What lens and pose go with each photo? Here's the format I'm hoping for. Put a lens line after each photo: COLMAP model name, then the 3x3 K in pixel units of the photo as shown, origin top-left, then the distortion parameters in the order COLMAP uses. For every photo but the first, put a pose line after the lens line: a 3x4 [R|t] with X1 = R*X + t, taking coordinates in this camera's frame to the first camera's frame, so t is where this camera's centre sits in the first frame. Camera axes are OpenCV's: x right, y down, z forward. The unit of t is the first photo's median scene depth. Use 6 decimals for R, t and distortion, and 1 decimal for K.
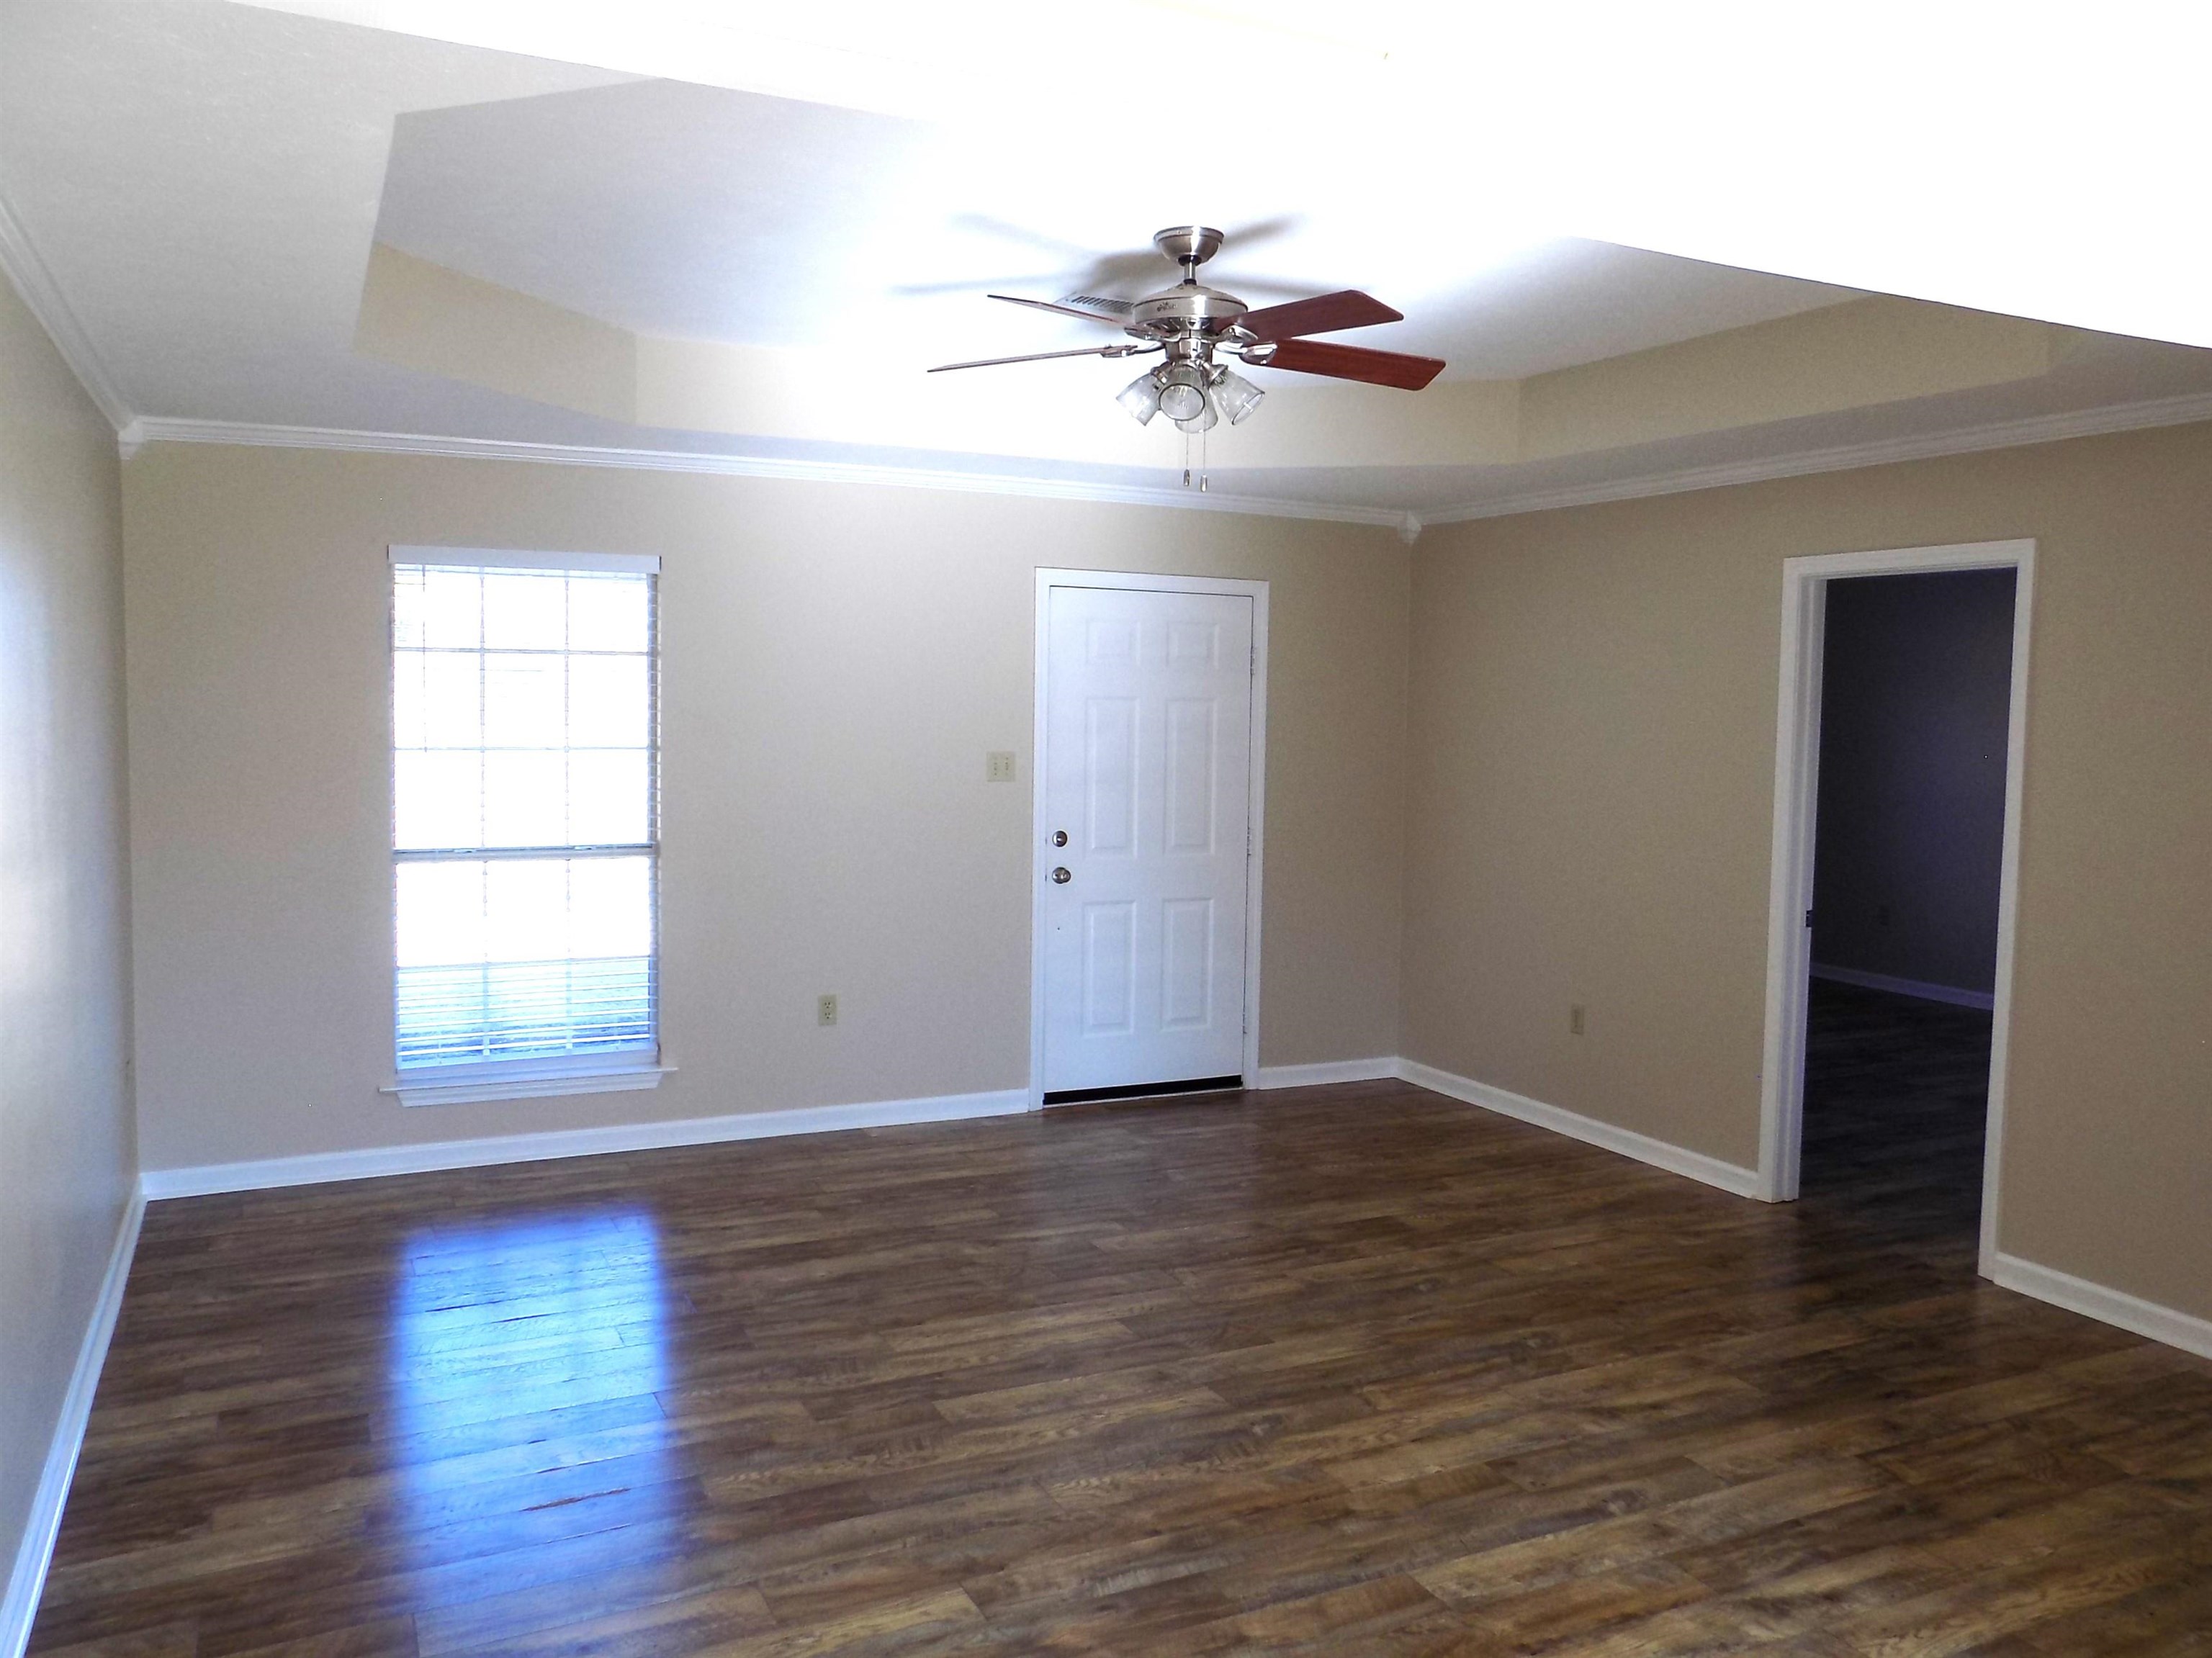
lens RADIAL K [[1706.7, 0, 1106.0], [0, 1706.7, 829.0], [0, 0, 1]] dist [-0.015959, 0.010092]
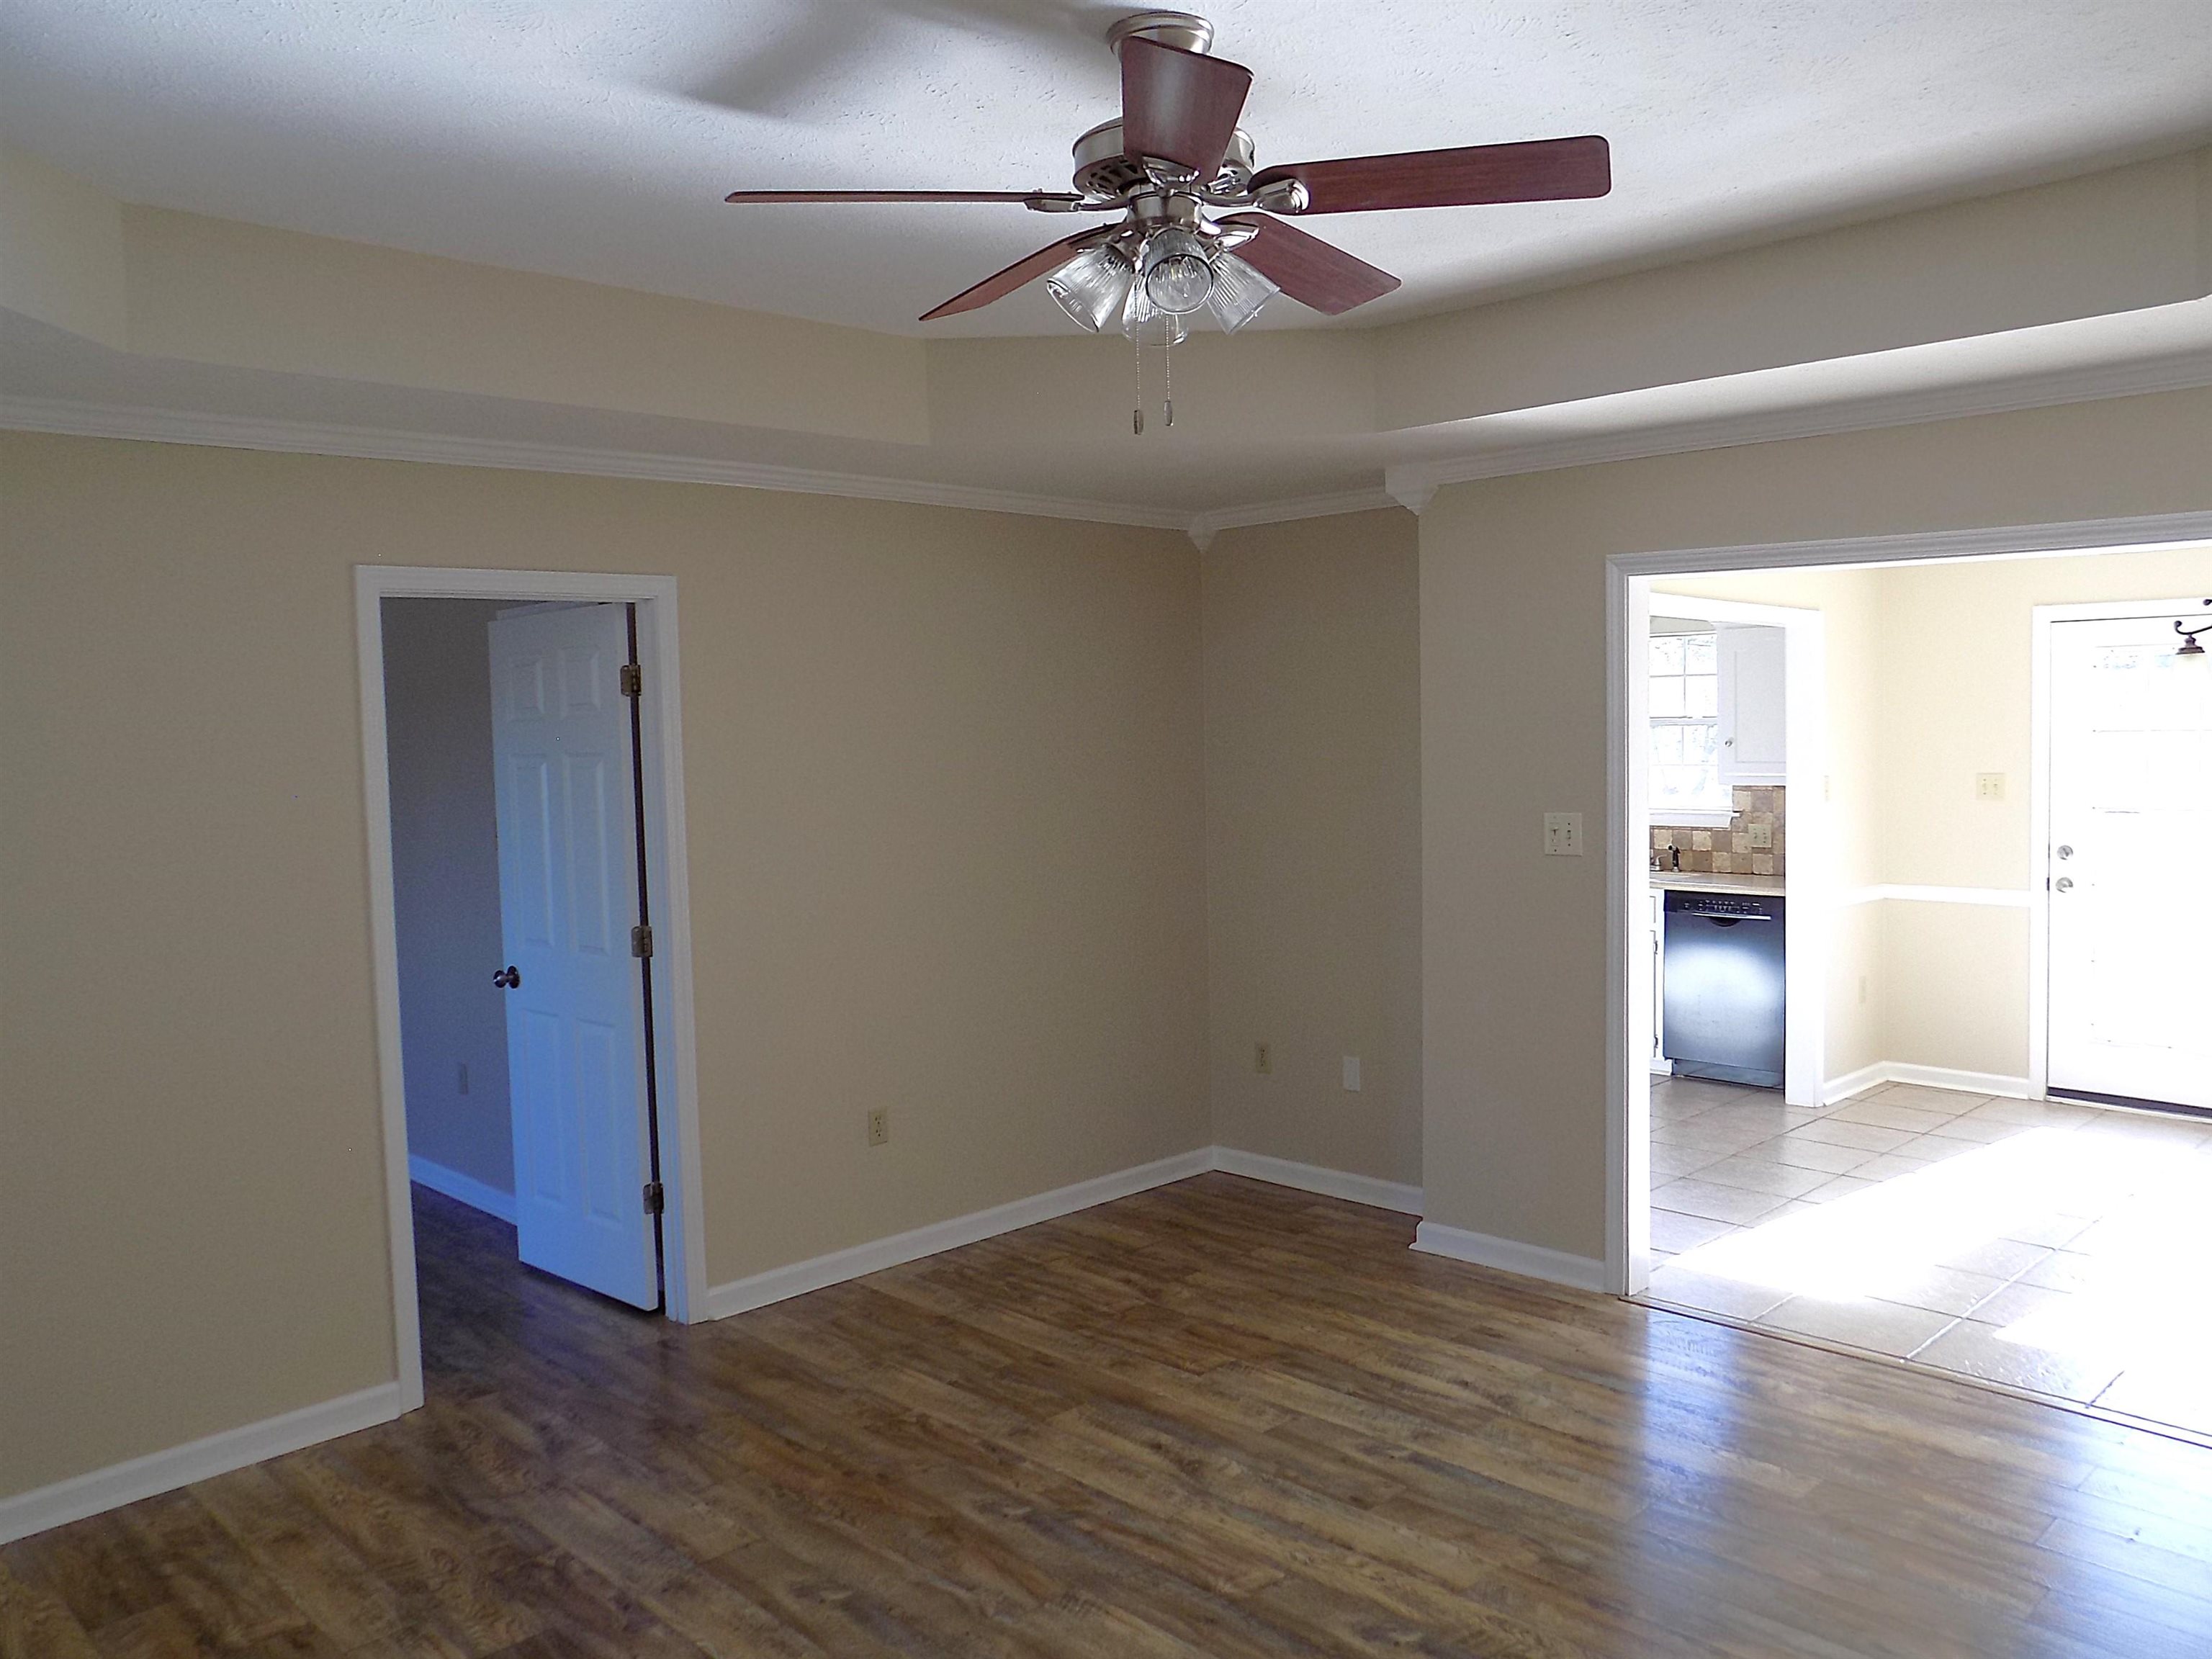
lens RADIAL K [[1706.8, 0, 1106.0], [0, 1706.8, 829.5], [0, 0, 1]] dist [-0.015959, 0.010092]
pose [[-0.321582, -0.070491, 0.944254, -0.597978], [0.094737, 0.989826, 0.106157, -0.129764], [-0.942130, 0.123594, -0.311632, 1.323175]]
